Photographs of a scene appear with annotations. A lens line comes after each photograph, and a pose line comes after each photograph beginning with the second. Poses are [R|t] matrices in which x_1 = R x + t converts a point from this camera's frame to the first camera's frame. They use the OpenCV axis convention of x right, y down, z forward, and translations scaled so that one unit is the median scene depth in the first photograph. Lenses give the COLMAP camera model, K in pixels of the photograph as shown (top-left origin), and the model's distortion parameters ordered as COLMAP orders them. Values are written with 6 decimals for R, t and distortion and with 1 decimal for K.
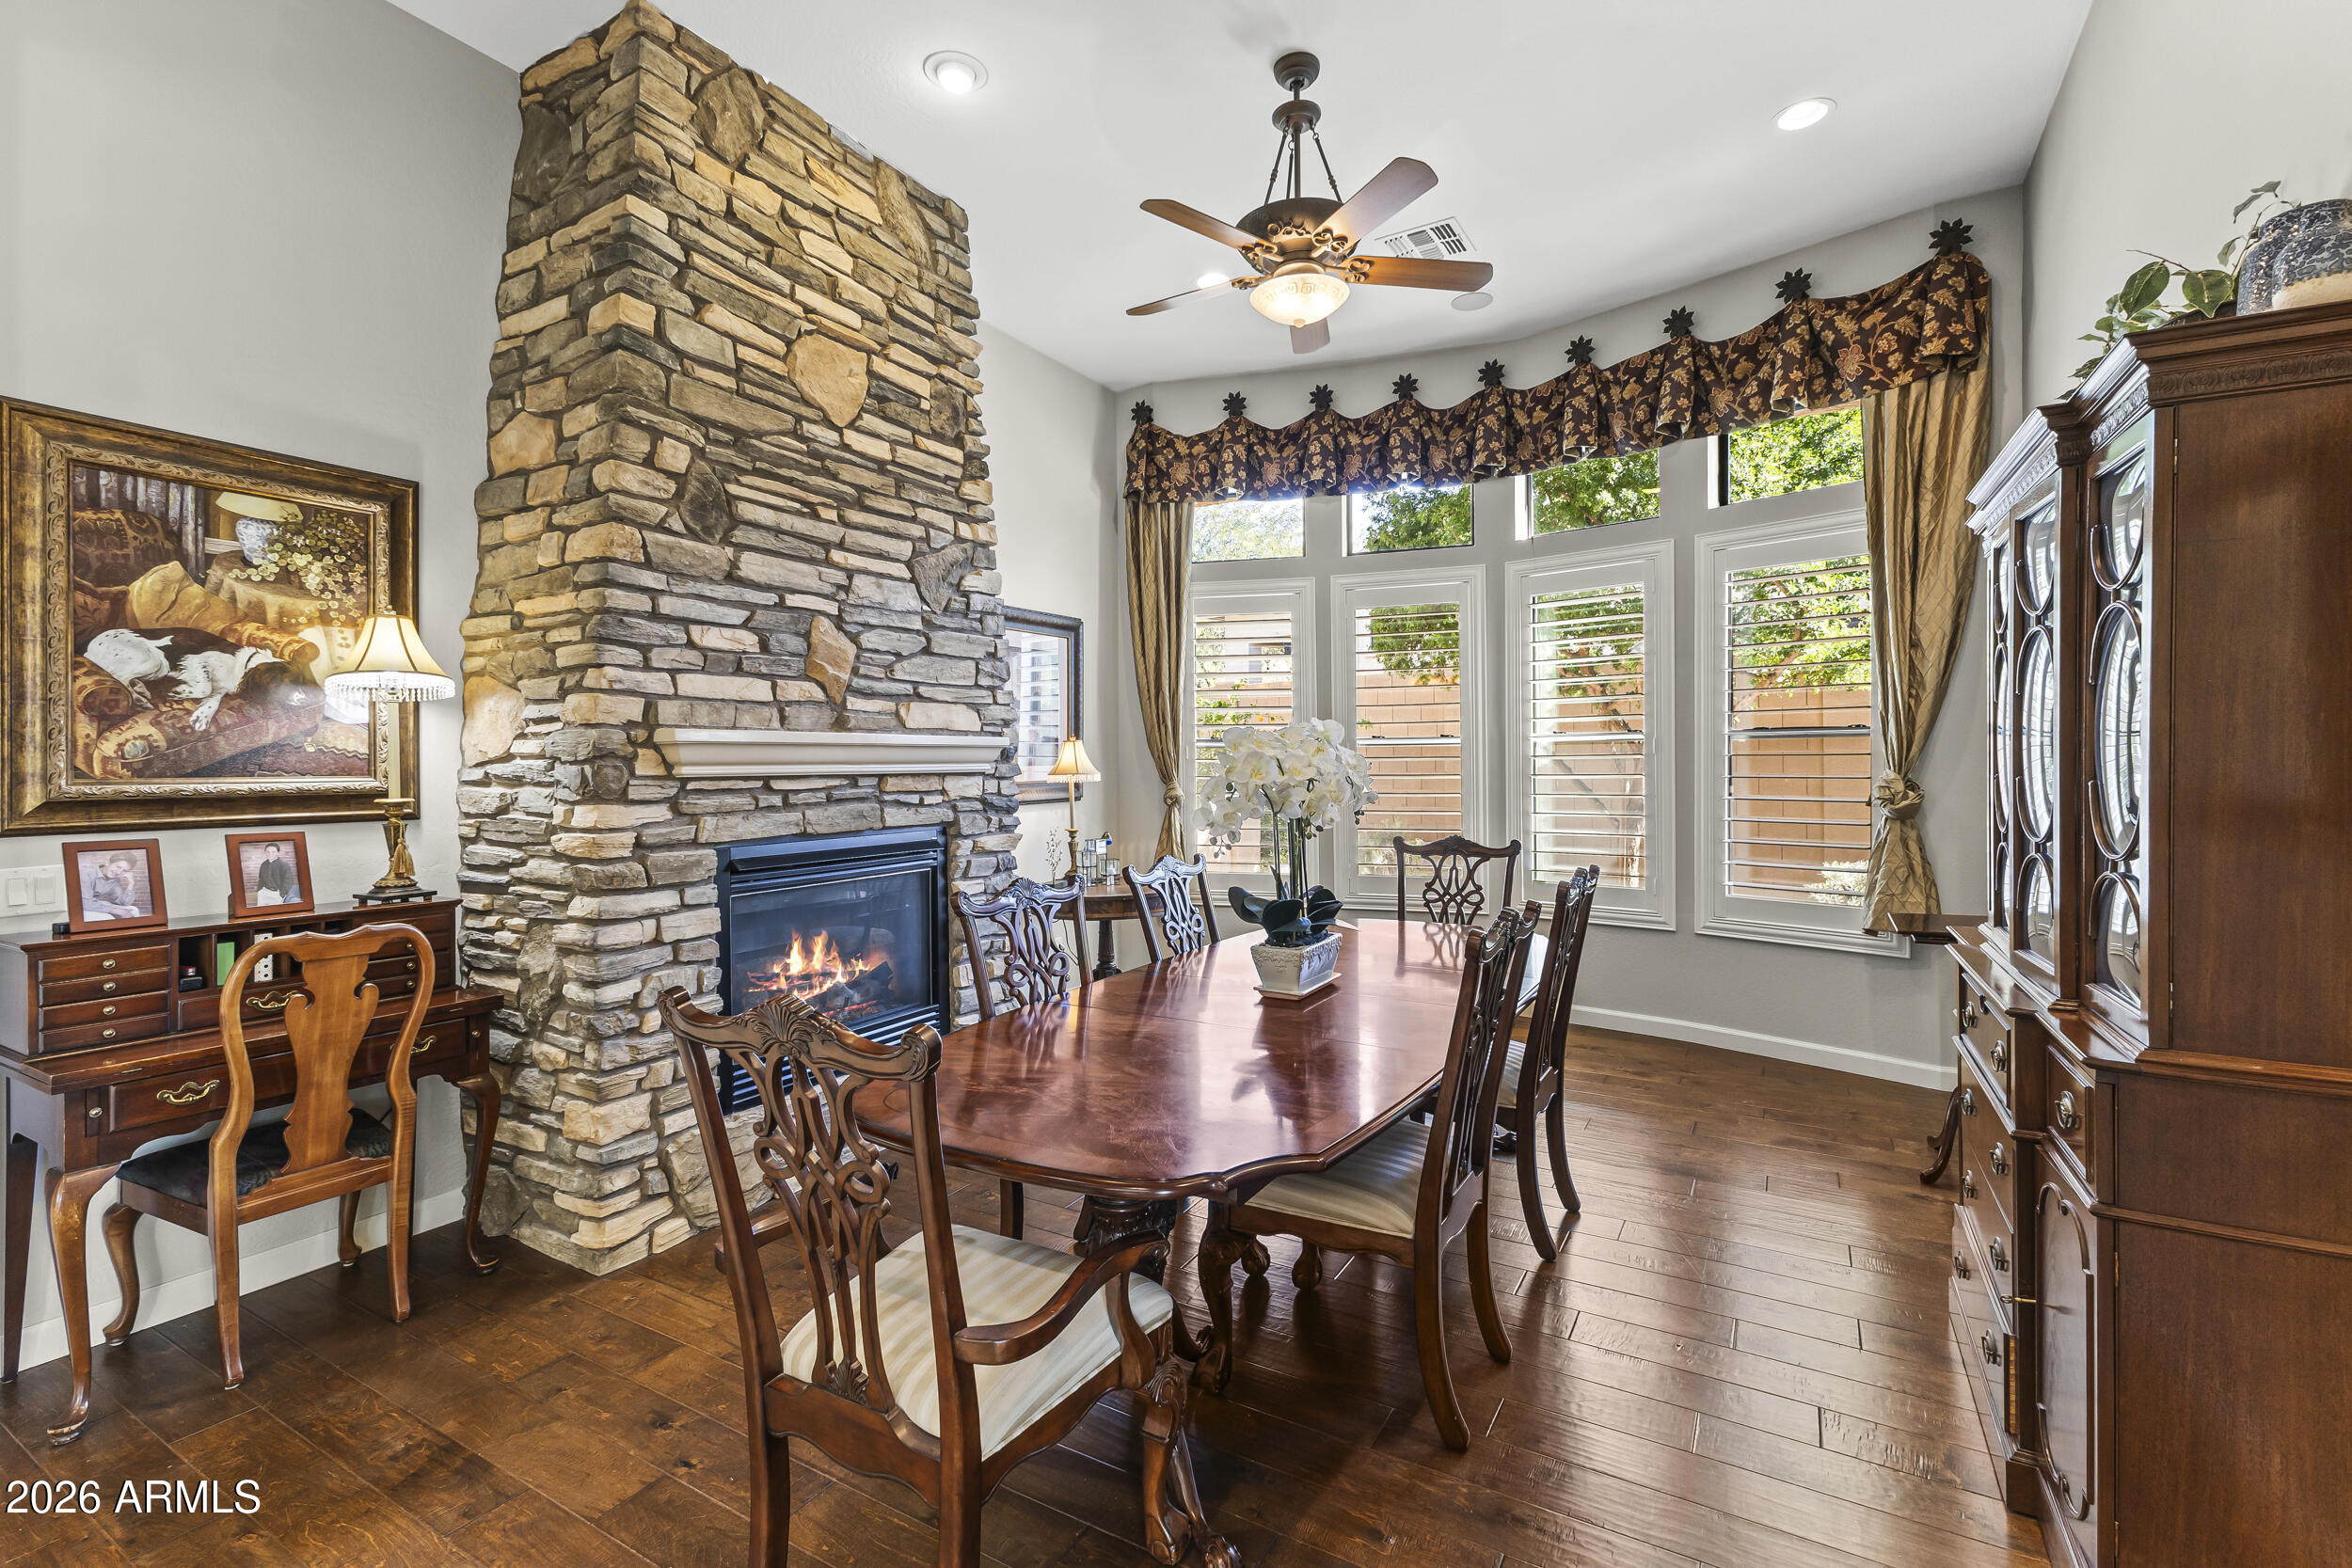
lens RADIAL K [[1022.8, 0, 1172.0], [0, 1022.8, 776.1], [0, 0, 1]] dist [0.003787, 0.000195]
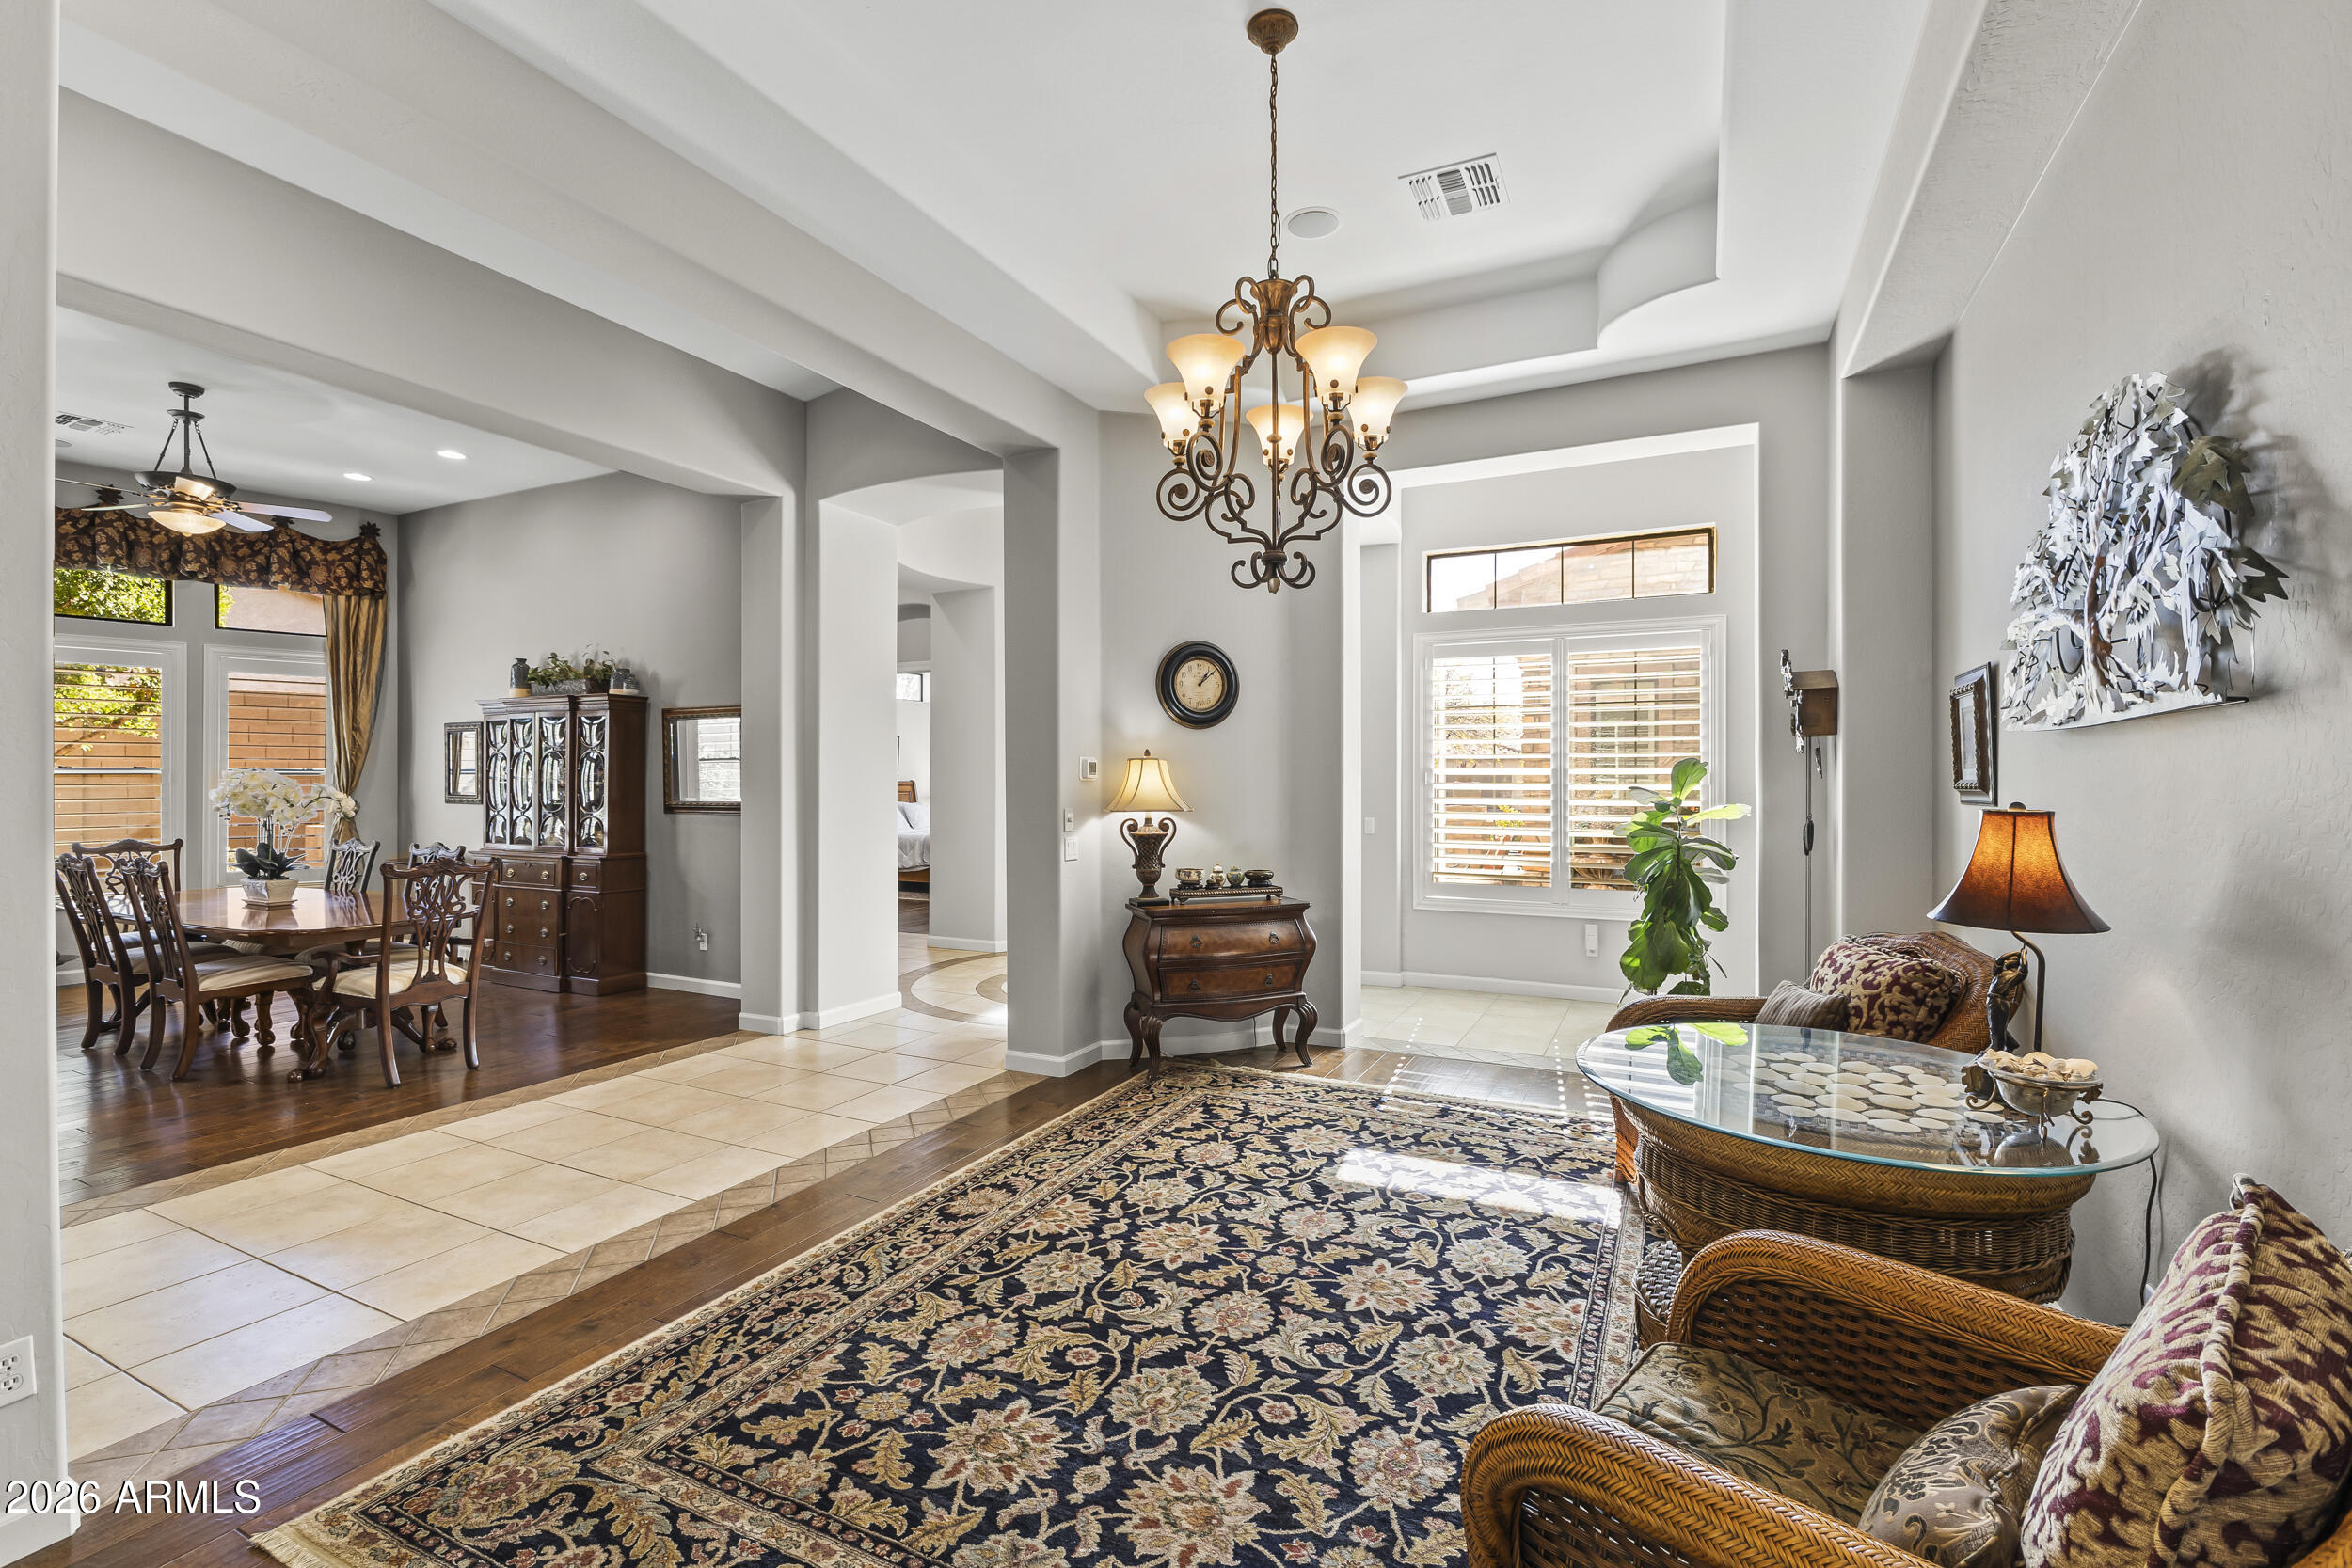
lens RADIAL K [[1062.7, 0, 1166.9], [0, 1062.7, 785.6], [0, 0, 1]] dist [-0.000167, -0.000038]
pose [[-0.070959, 0.001167, 0.997479, -1.421749], [0.016576, 0.999863, 0.000009, 0.007206], [-0.997341, 0.016535, -0.070969, -0.409165]]
